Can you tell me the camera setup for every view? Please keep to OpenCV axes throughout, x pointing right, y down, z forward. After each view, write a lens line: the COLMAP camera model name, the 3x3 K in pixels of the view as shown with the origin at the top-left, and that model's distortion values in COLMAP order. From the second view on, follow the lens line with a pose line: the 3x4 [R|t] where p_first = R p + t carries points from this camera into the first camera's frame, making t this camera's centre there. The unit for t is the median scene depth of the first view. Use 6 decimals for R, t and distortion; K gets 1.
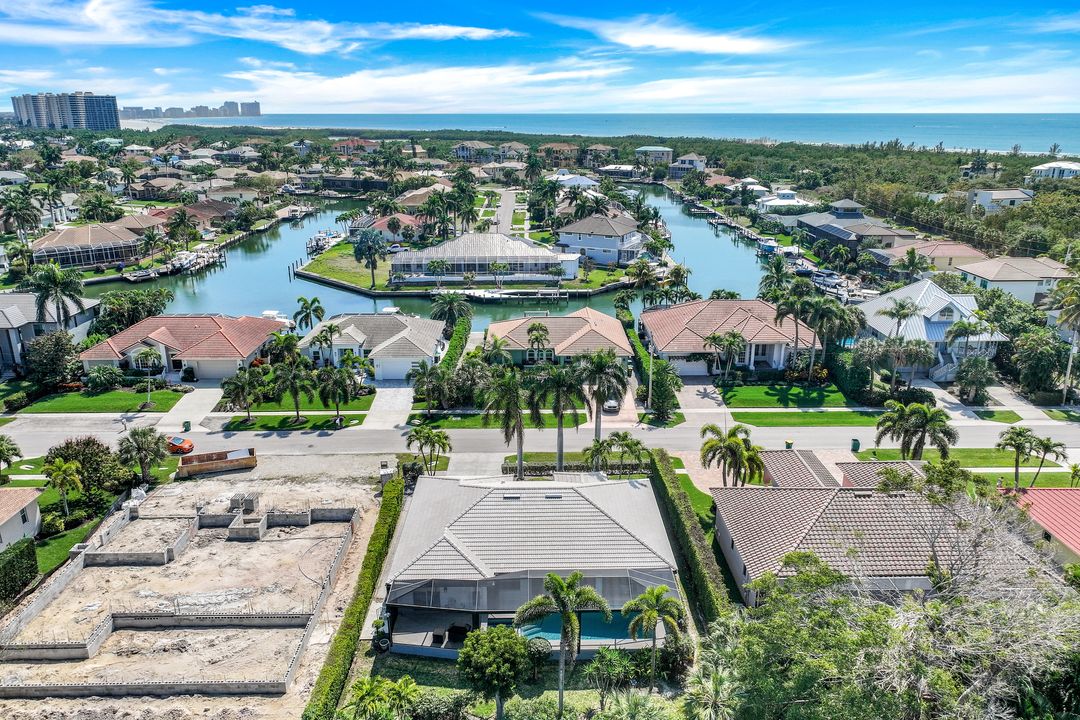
lens RADIAL K [[774.1, 0, 555.0], [0, 774.1, 354.6], [0, 0, 1]] dist [0.001318, 0.013576]
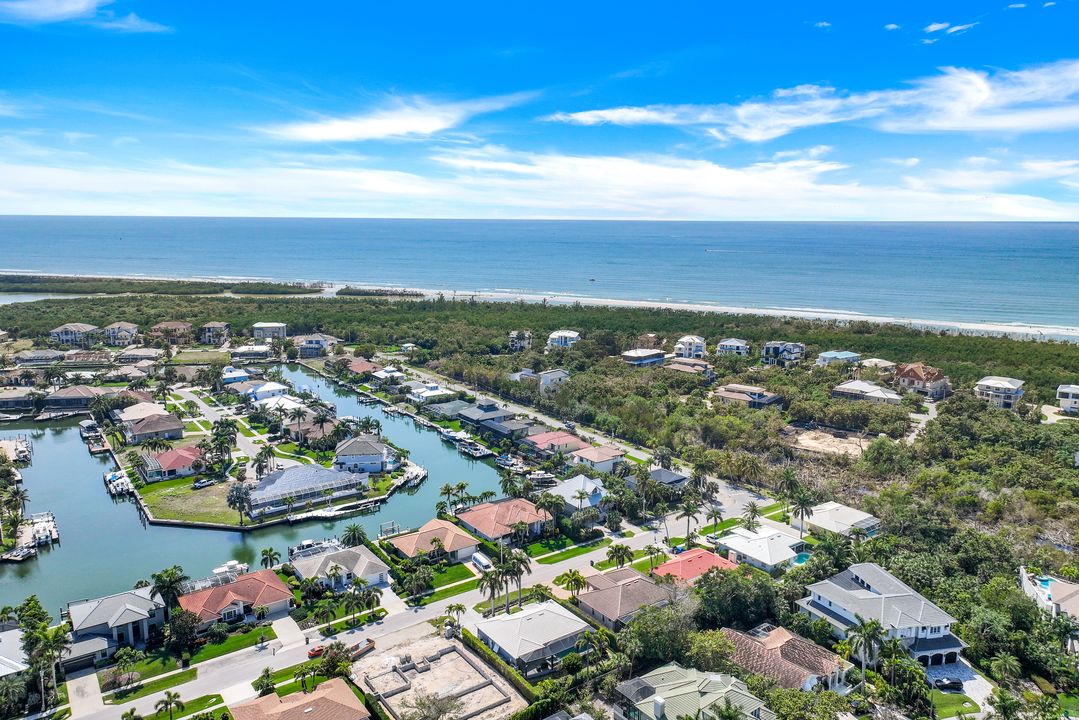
lens RADIAL K [[773.4, 0, 538.3], [0, 773.4, 360.1], [0, 0, 1]] dist [0.001318, 0.013576]
pose [[0.825056, -0.107673, 0.554697, -0.897187], [0.167428, 0.984177, -0.057992, -0.346222], [-0.539676, 0.140719, 0.830029, -0.897079]]
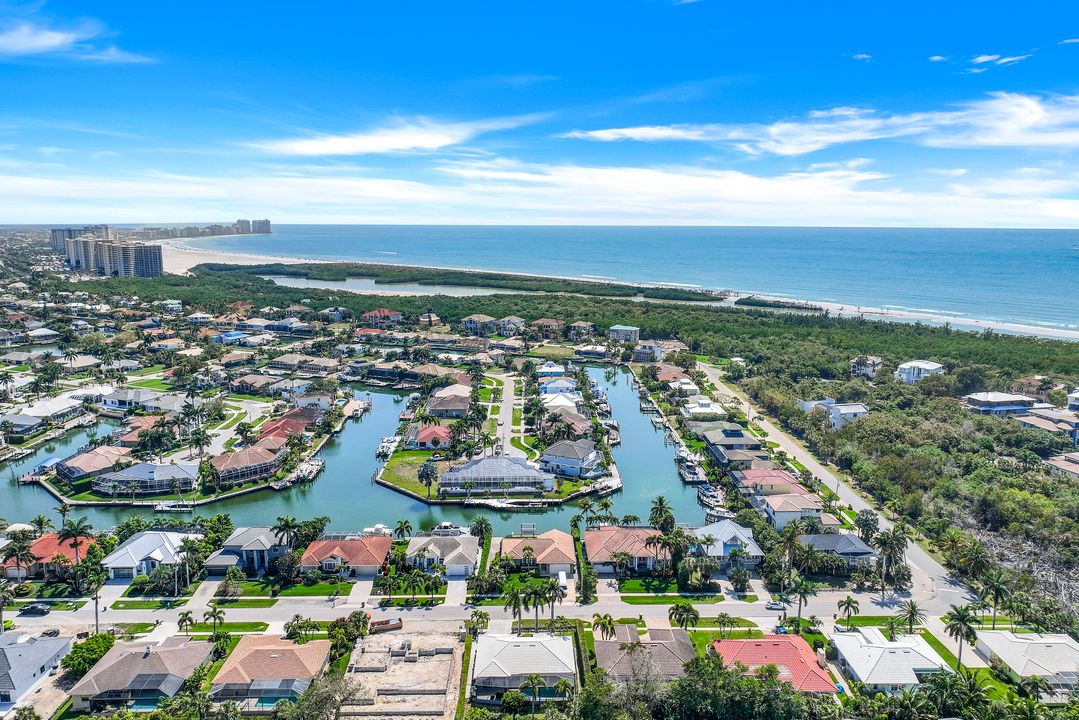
lens RADIAL K [[773.4, 0, 545.3], [0, 773.4, 370.2], [0, 0, 1]] dist [0.001318, 0.013576]
pose [[0.999976, -0.002406, -0.006516, 0.037931], [0.001685, 0.994089, -0.108556, -0.287280], [0.006739, 0.108542, 0.994069, -1.074333]]
